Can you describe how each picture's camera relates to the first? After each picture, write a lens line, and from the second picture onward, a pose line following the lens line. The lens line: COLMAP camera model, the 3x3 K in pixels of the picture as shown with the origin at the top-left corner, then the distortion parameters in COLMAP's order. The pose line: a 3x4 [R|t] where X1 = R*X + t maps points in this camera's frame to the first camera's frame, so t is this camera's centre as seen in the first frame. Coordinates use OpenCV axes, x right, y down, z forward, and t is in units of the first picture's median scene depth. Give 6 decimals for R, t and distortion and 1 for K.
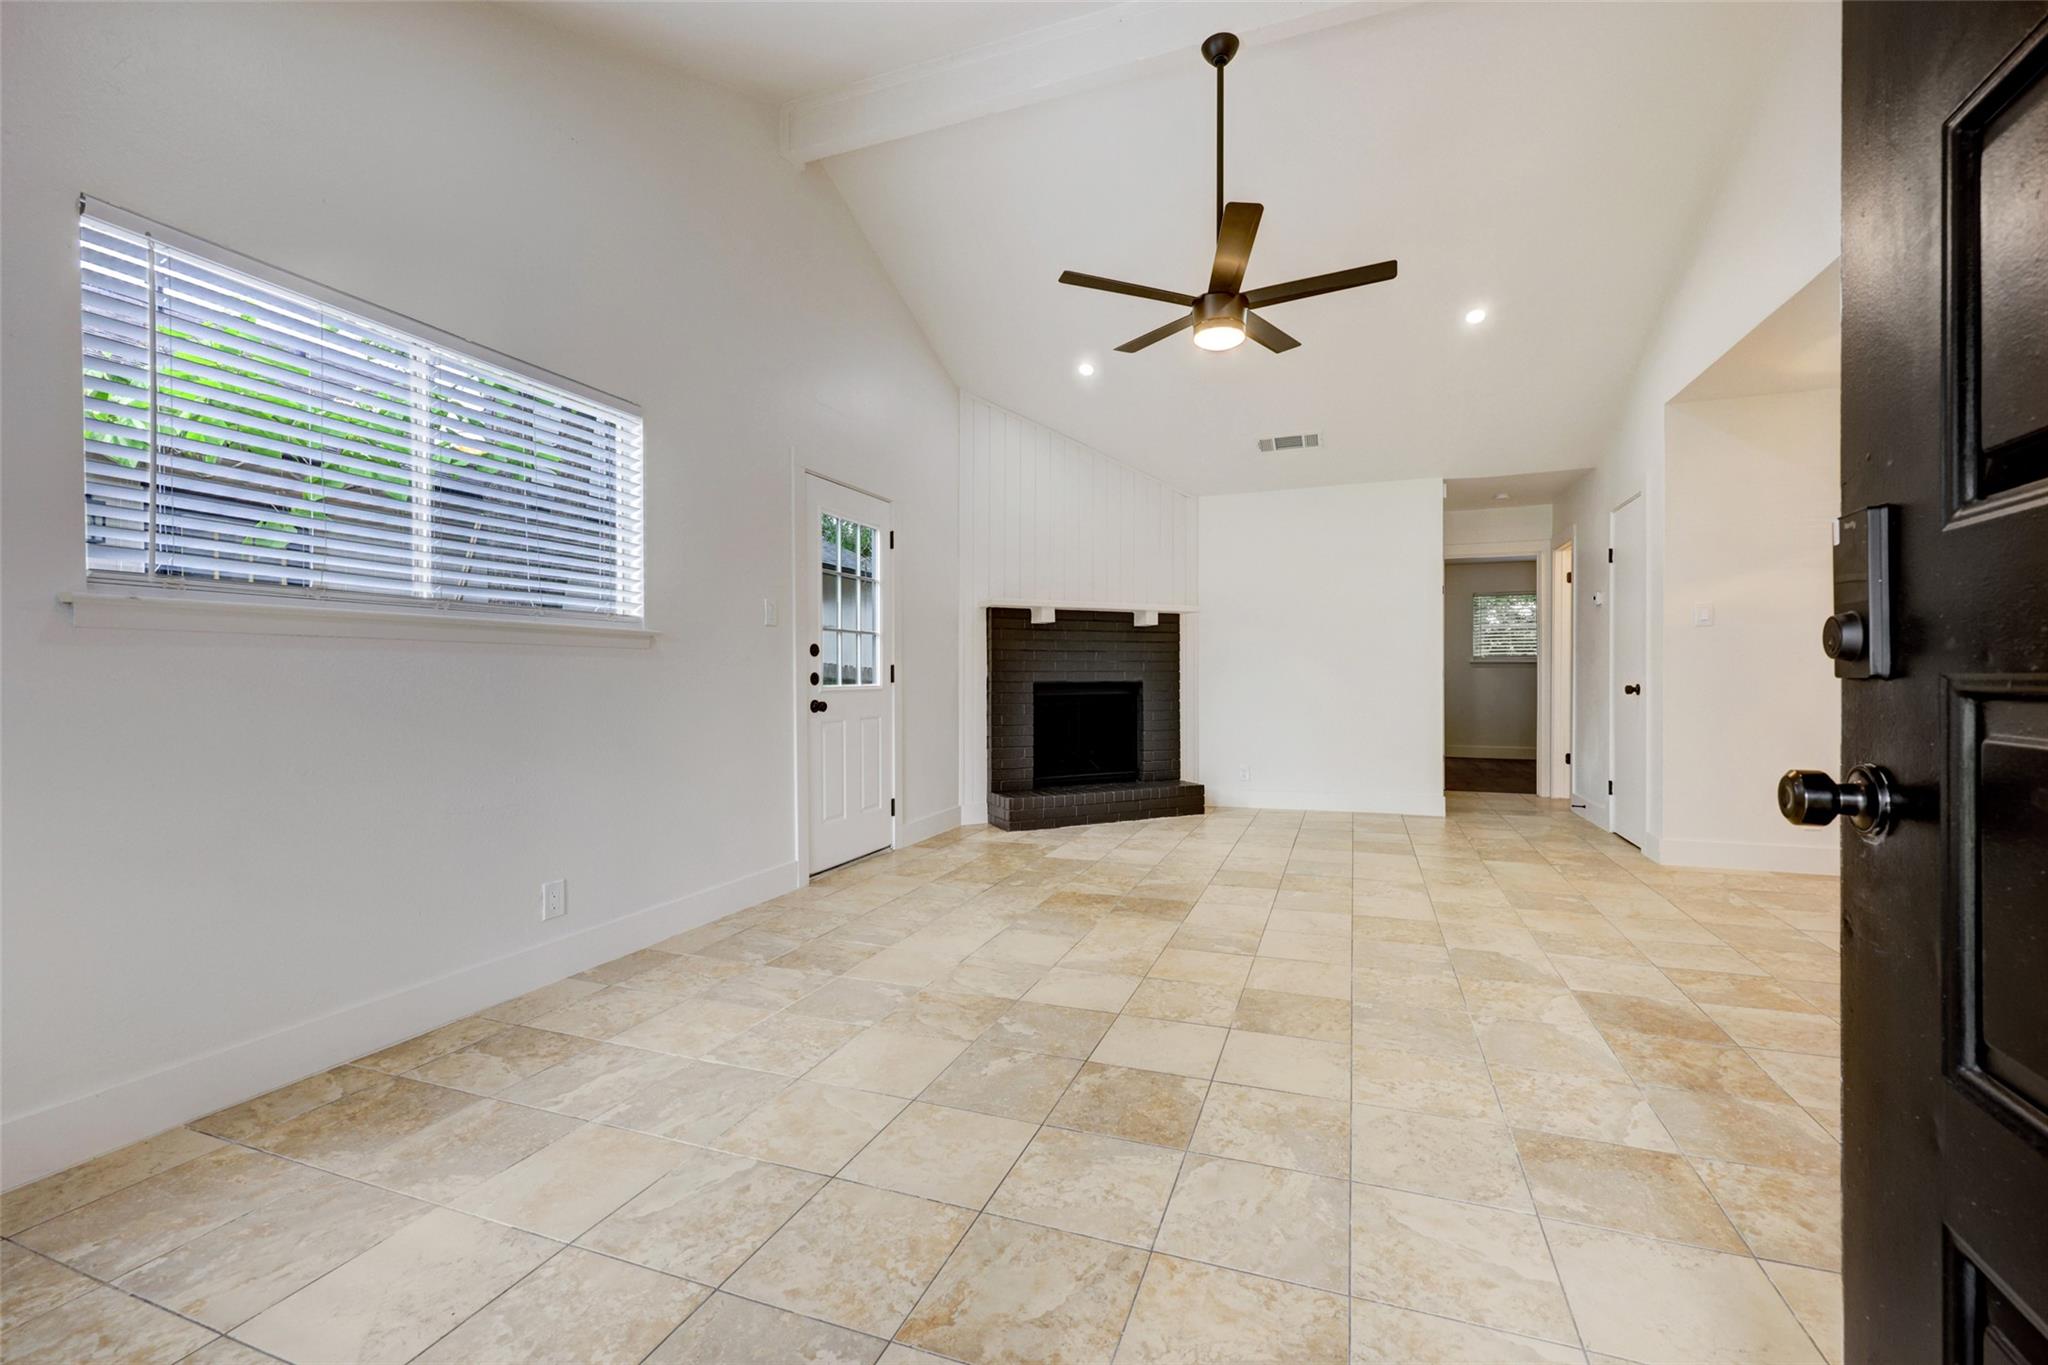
lens RADIAL K [[890.3, 0, 961.9], [0, 890.3, 680.0], [0, 0, 1]] dist [0.000047, -0.000025]
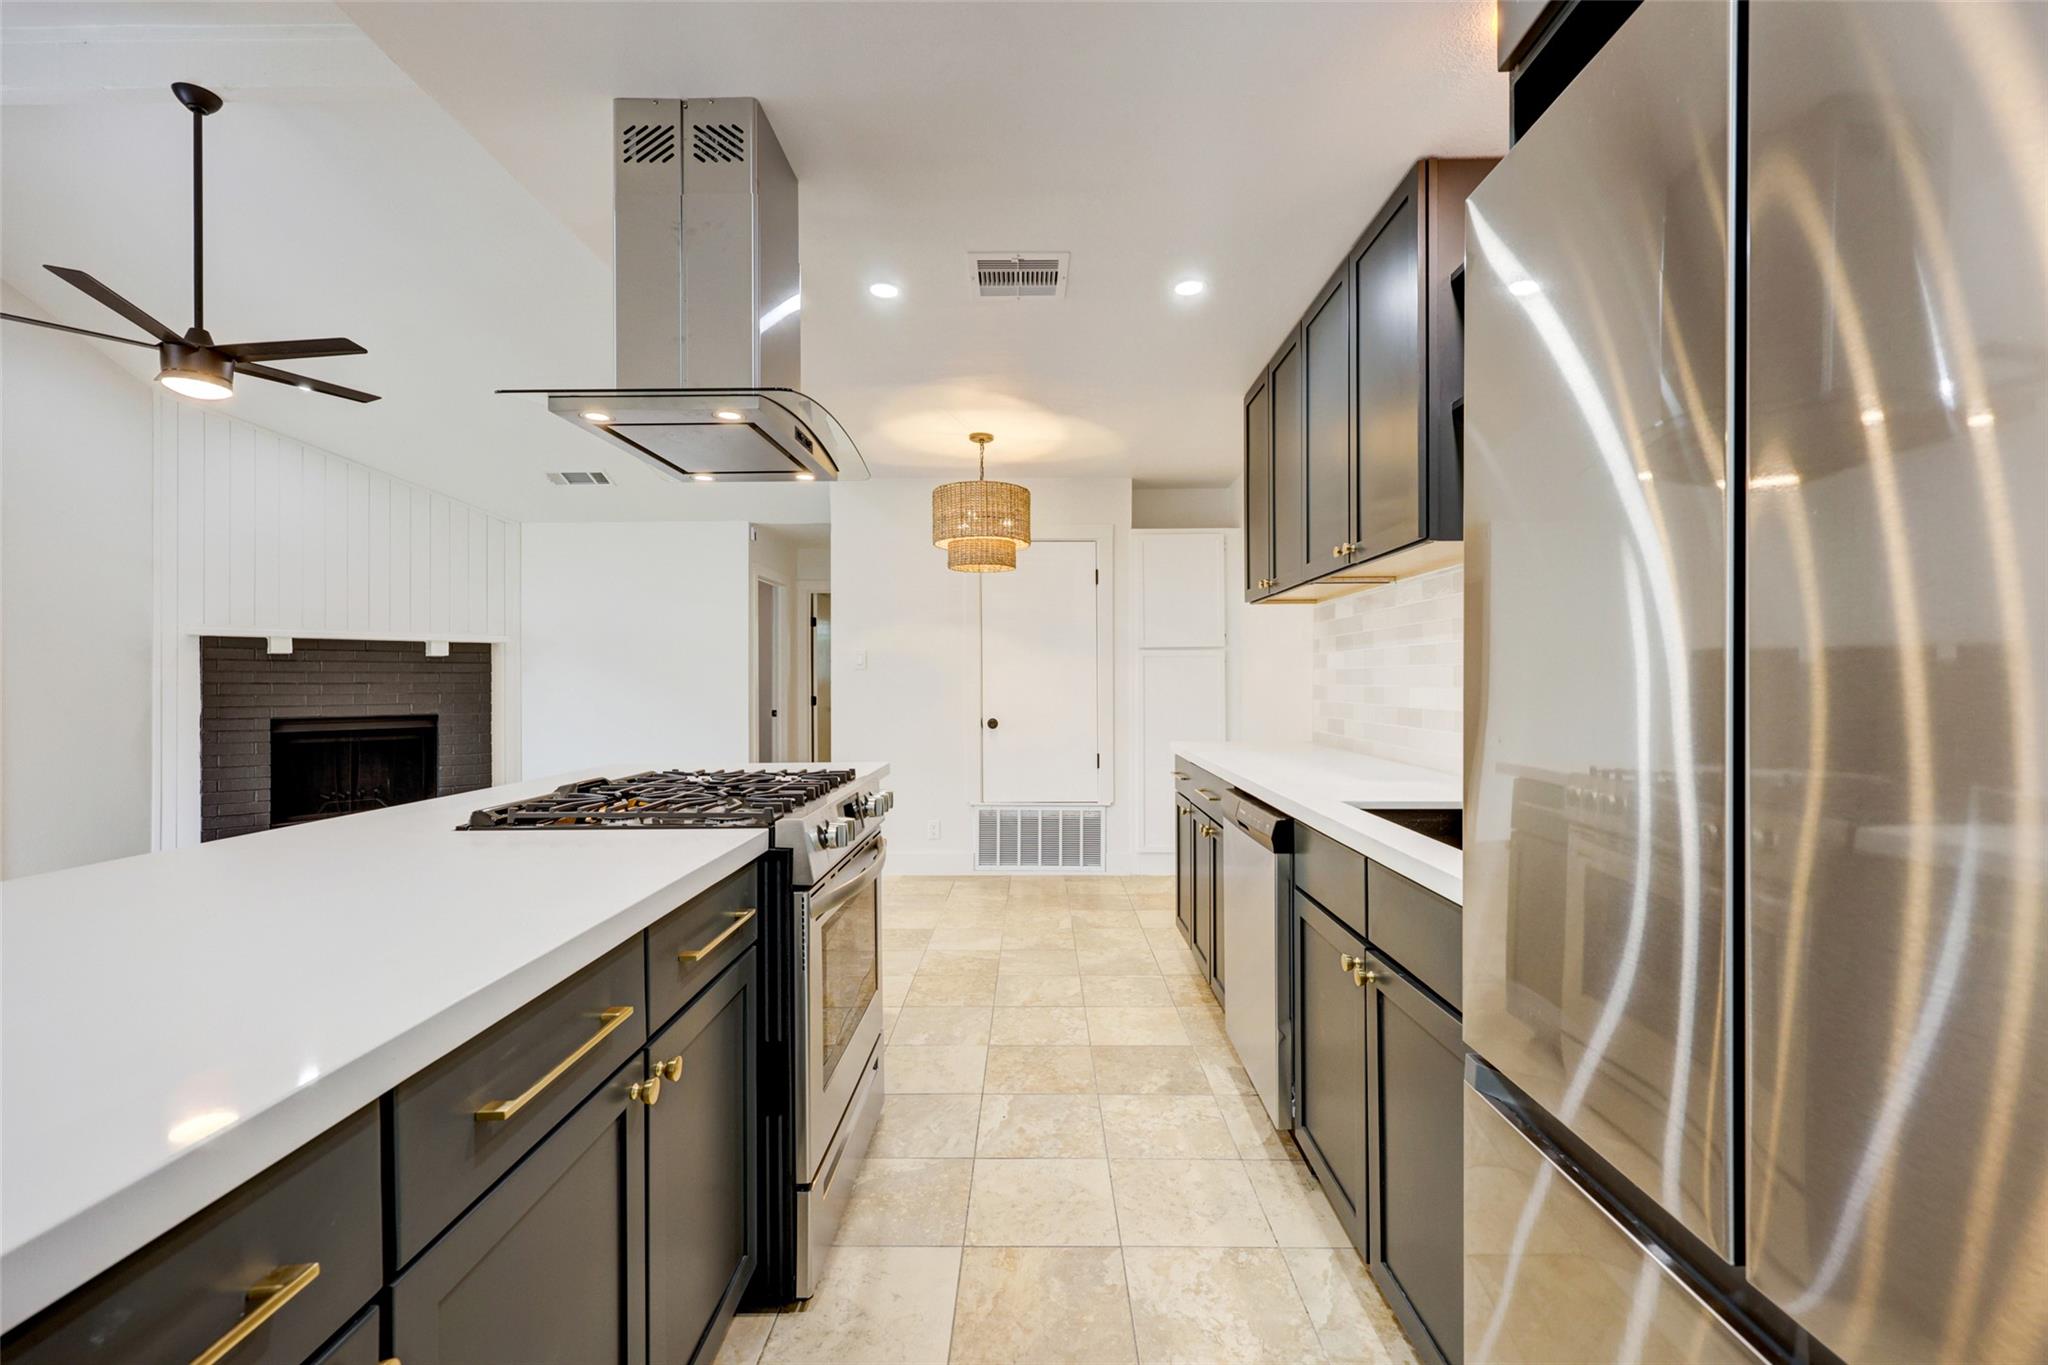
lens RADIAL K [[948.6, 0, 1006.8], [0, 948.6, 685.7], [0, 0, 1]] dist [-0.001118, -0.000212]
pose [[0.928545, 0.000732, 0.371219, 0.491575], [-0.000325, 0.999999, -0.001160, -0.034989], [-0.371219, 0.000956, 0.928545, -0.210336]]
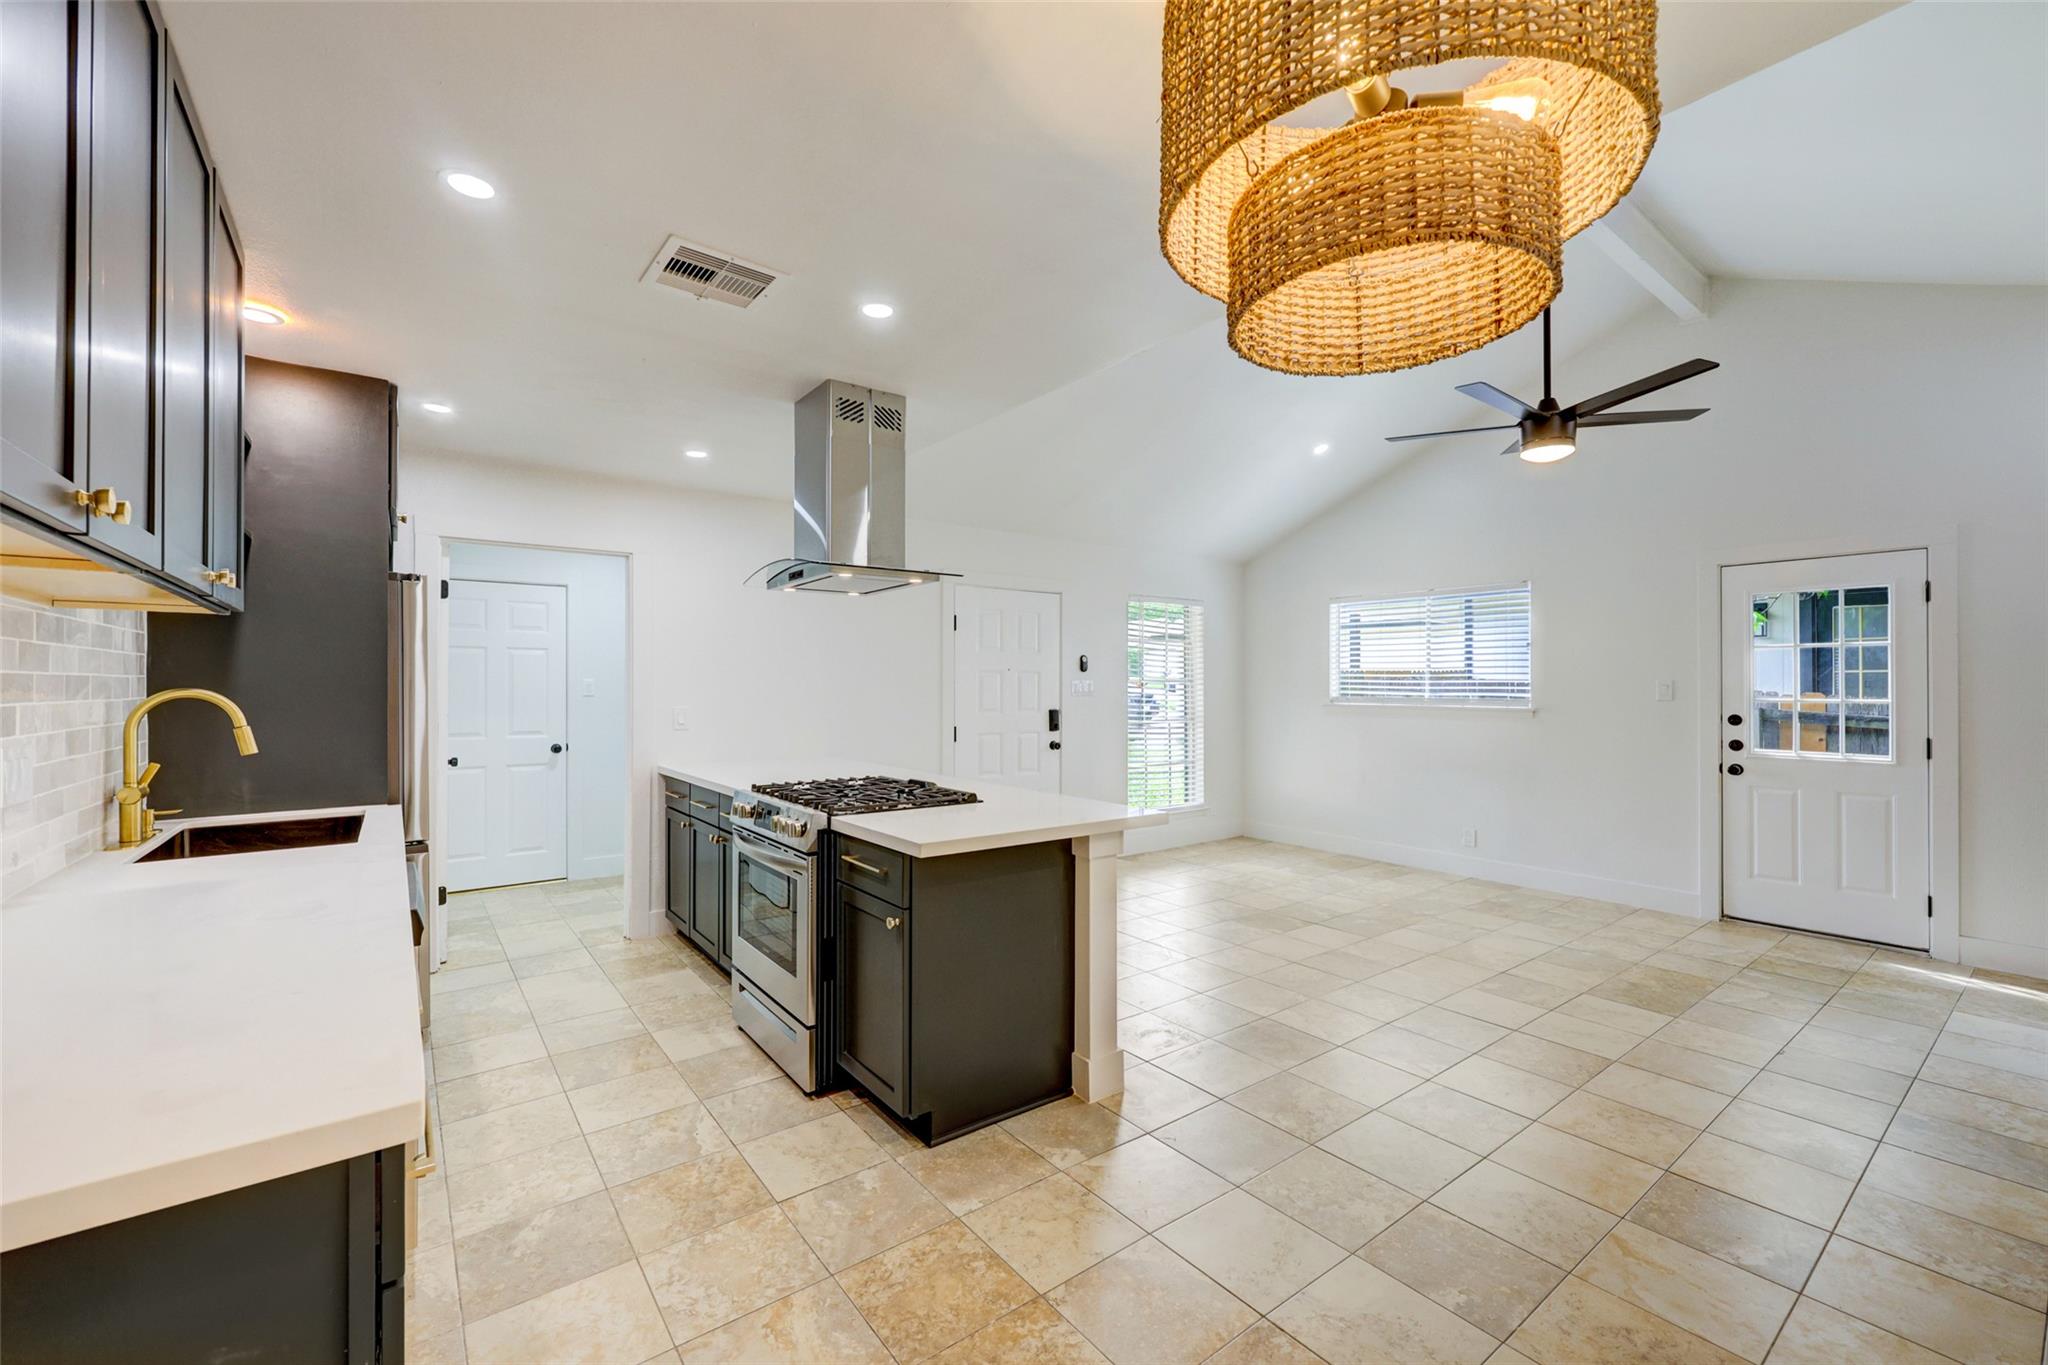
lens RADIAL K [[933.8, 0, 1097.3], [0, 933.8, 681.3], [0, 0, 1]] dist [0.001903, -0.000004]
pose [[-0.489544, 0.003672, -0.871971, 1.031418], [-0.000659, 0.999989, 0.004581, -0.070067], [0.871978, 0.002817, -0.489537, 0.719088]]
